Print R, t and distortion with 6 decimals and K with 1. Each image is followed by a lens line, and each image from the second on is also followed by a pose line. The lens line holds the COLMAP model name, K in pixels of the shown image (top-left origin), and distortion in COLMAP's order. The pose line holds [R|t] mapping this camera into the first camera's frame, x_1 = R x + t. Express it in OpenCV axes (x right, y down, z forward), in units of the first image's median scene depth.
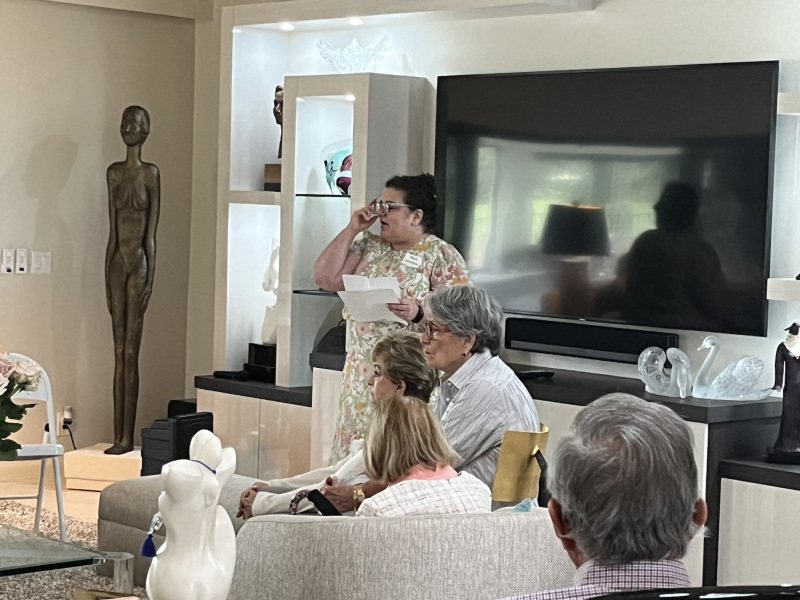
lens RADIAL K [[1770.2, 0, 400.0], [0, 1770.2, 300.5], [0, 0, 1]] dist [0.098405, 0.000000]
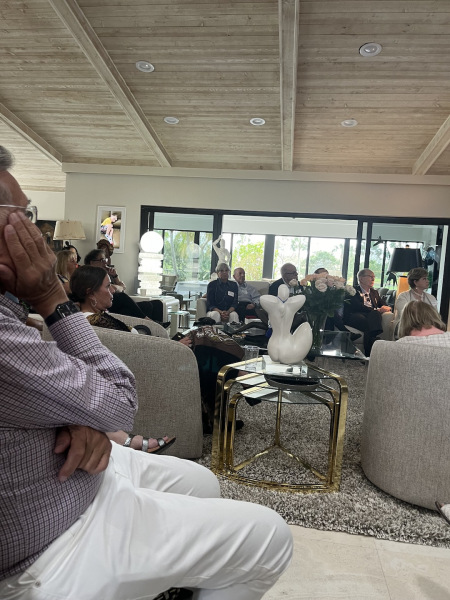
lens RADIAL K [[465.0, 0, 214.4], [0, 465.0, 297.2], [0, 0, 1]] dist [0.063892, -0.092249]
pose [[0.622313, 0.058592, -0.780572, 0.169617], [-0.080004, 0.996733, 0.011035, 0.049351], [0.778669, 0.055582, 0.624968, 0.299083]]
